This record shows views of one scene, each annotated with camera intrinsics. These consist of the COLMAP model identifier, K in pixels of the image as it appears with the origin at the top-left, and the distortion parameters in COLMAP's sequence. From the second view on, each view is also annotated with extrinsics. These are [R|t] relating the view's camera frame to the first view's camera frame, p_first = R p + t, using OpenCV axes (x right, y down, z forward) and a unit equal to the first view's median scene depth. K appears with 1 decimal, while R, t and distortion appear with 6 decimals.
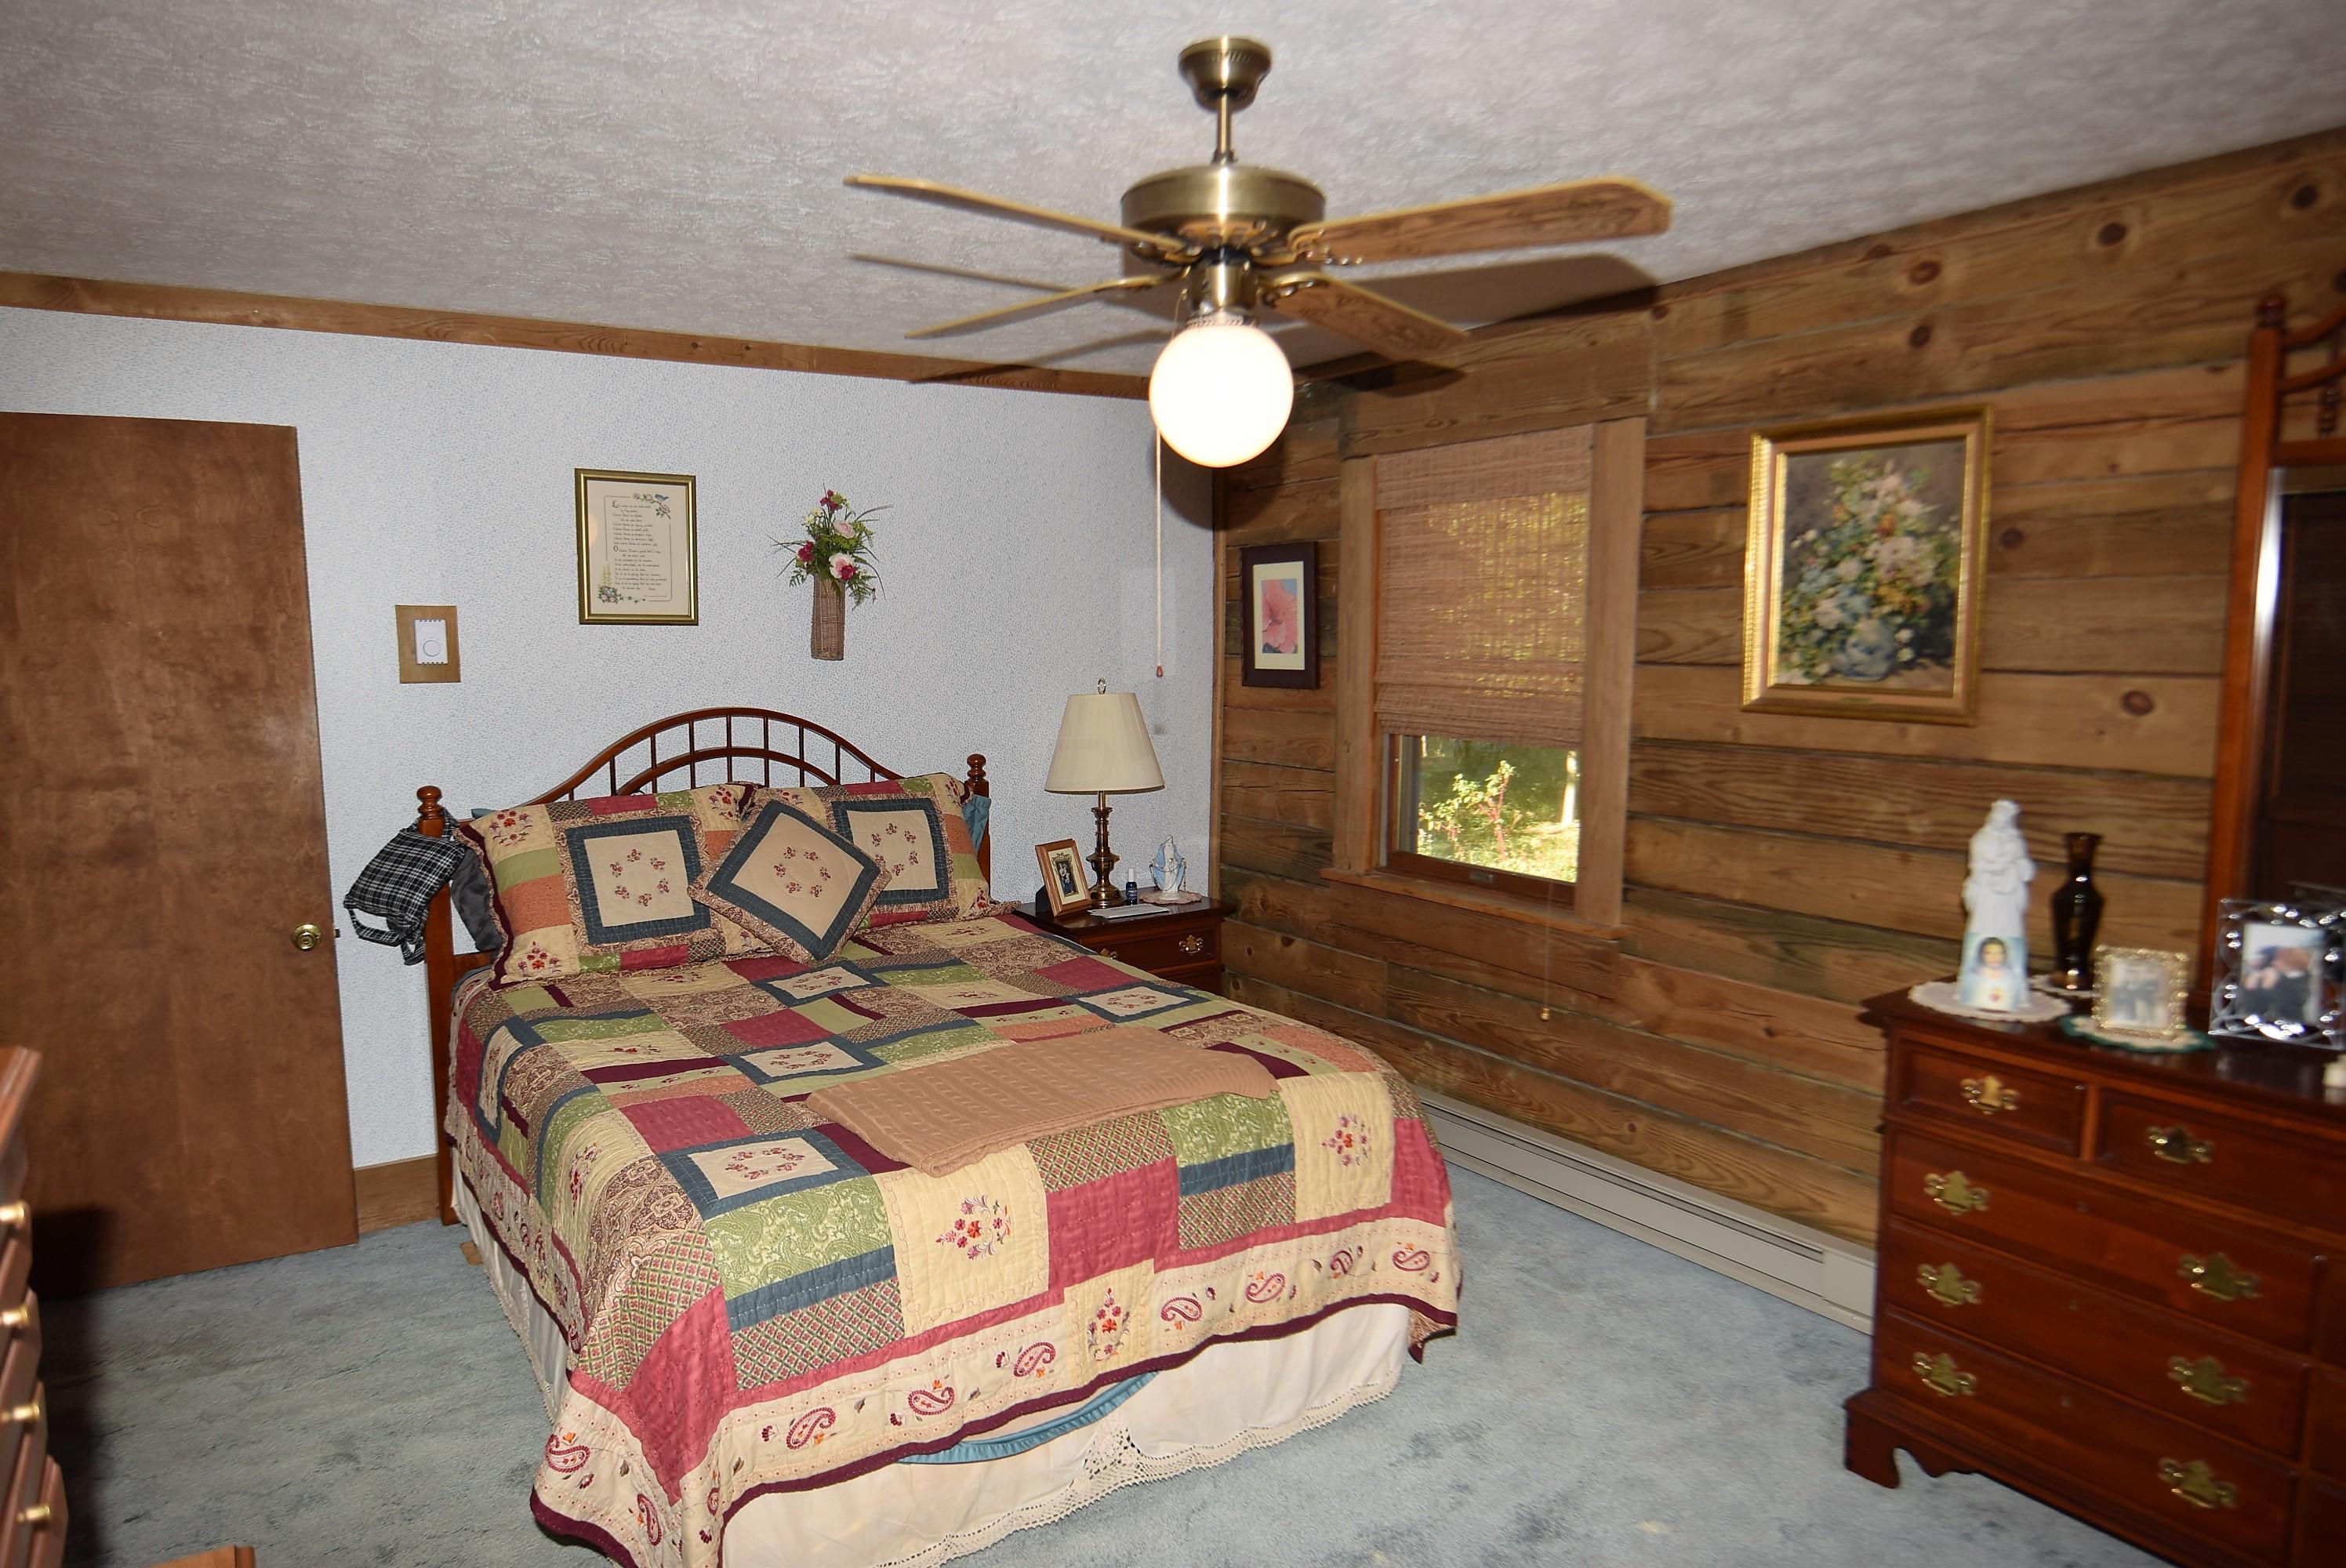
lens RADIAL K [[1463.0, 0, 1136.1], [0, 1463.0, 785.9], [0, 0, 1]] dist [-0.006906, -0.006232]
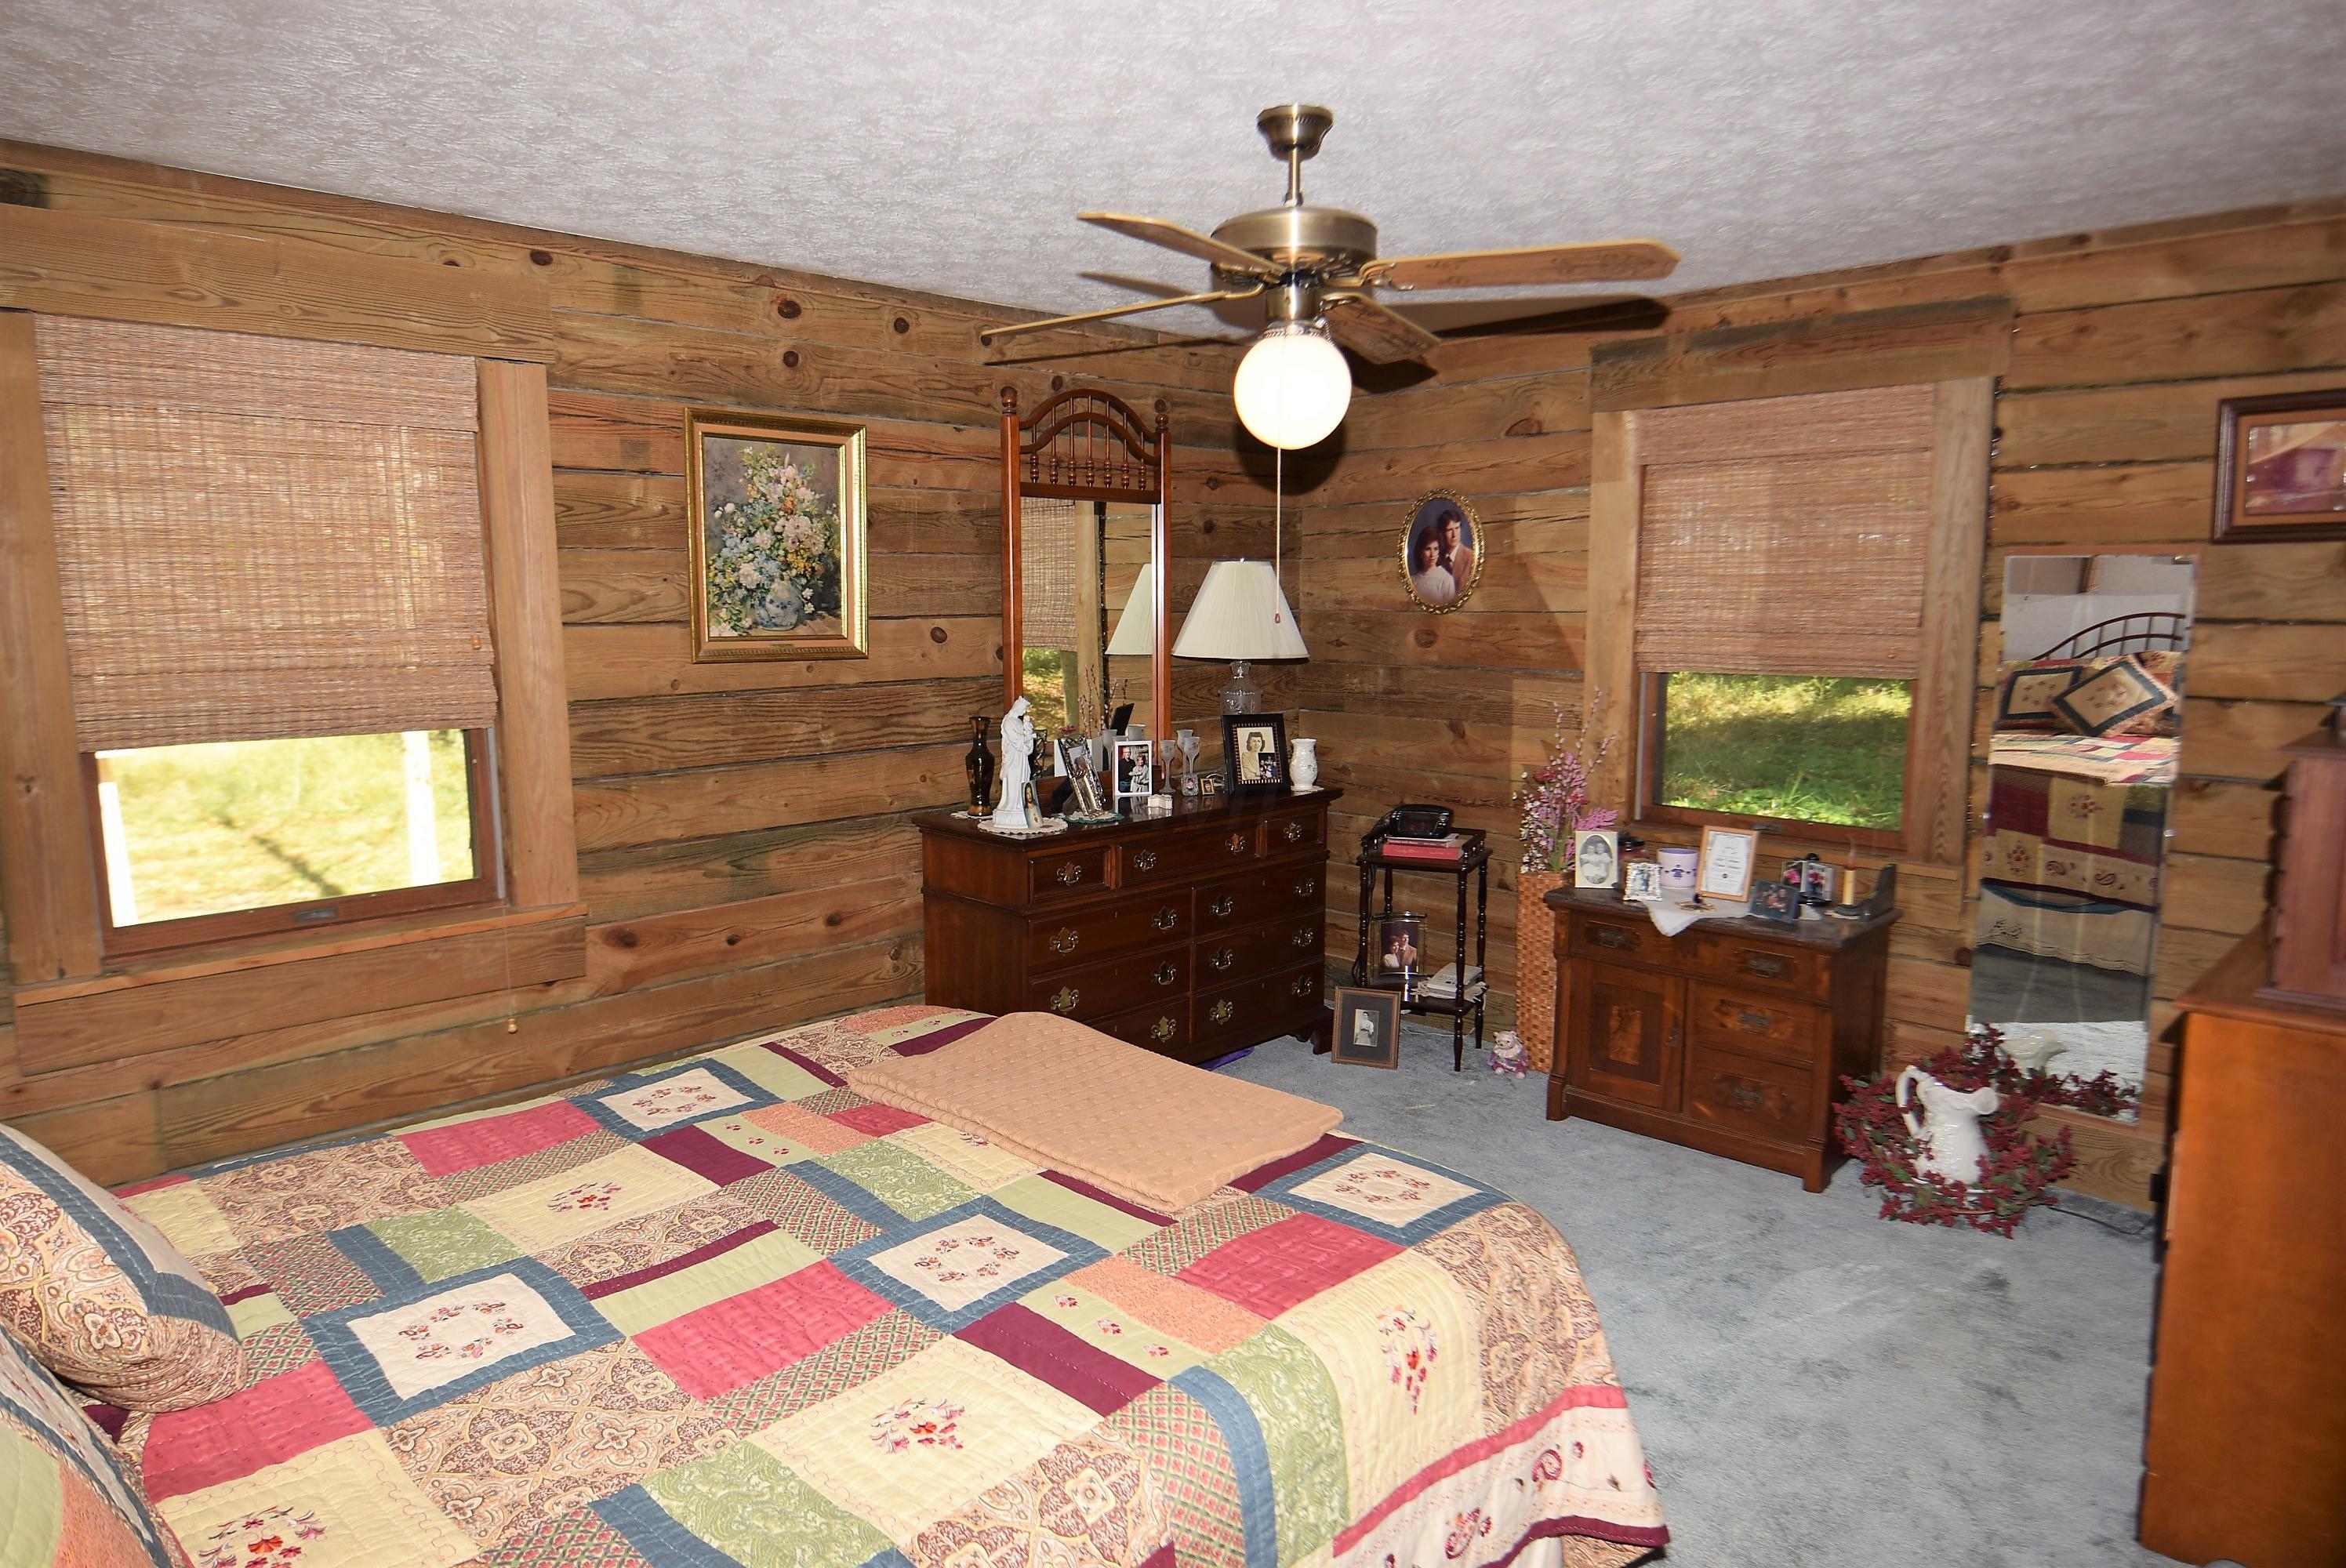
lens RADIAL K [[1463.0, 0, 1136.1], [0, 1463.0, 785.9], [0, 0, 1]] dist [-0.006906, -0.006232]
pose [[-0.207516, -0.126121, 0.970067, -0.784209], [0.109985, 0.982358, 0.151247, -0.096625], [-0.972029, 0.138079, -0.189984, 0.958847]]
